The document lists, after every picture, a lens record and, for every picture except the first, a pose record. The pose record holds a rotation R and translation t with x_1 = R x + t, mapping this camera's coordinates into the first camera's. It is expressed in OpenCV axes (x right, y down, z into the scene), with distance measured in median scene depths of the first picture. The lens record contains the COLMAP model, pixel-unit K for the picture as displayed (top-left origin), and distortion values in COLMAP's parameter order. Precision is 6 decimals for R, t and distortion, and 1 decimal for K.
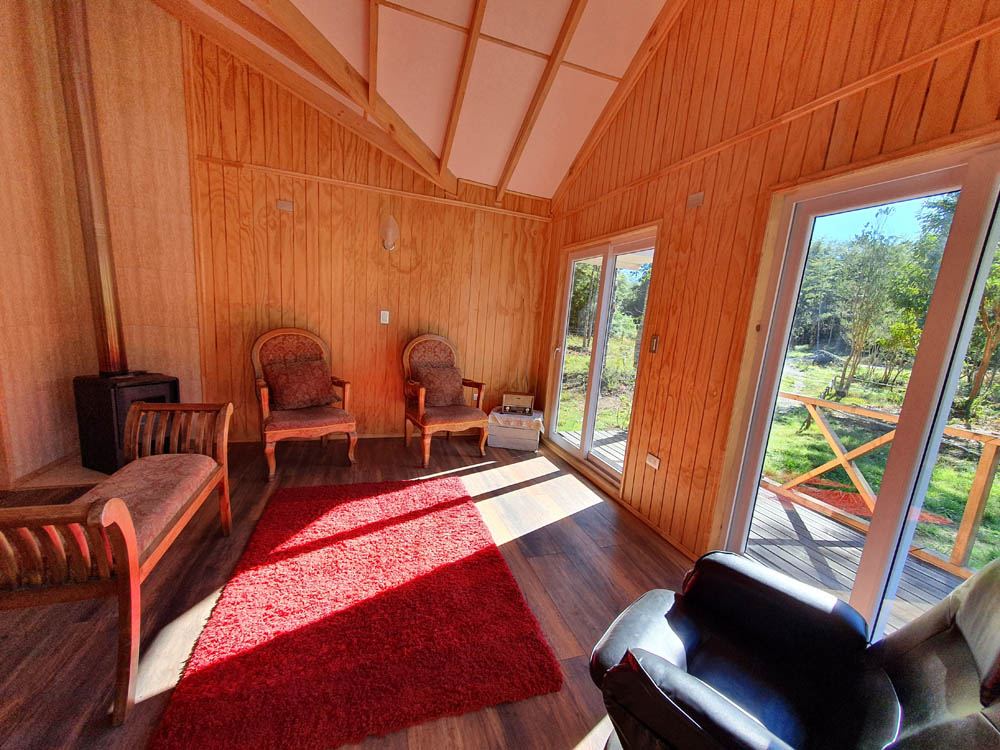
lens RADIAL K [[395.1, 0, 500.9], [0, 395.1, 376.0], [0, 0, 1]] dist [0.001231, 0.000175]
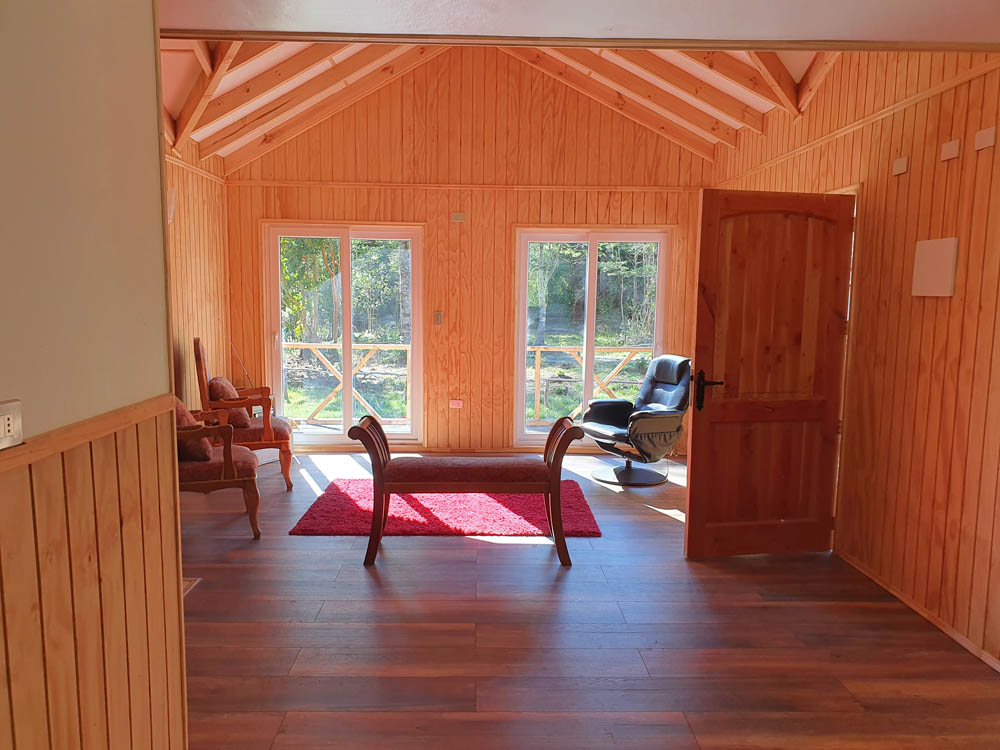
lens RADIAL K [[779.1, 0, 499.7], [0, 779.1, 376.3], [0, 0, 1]] dist [0.013547, 0.001223]
pose [[0.314483, -0.194543, 0.929114, -2.131779], [0.166534, 0.974901, 0.147763, -0.258207], [-0.934541, 0.108260, 0.338988, -0.052638]]
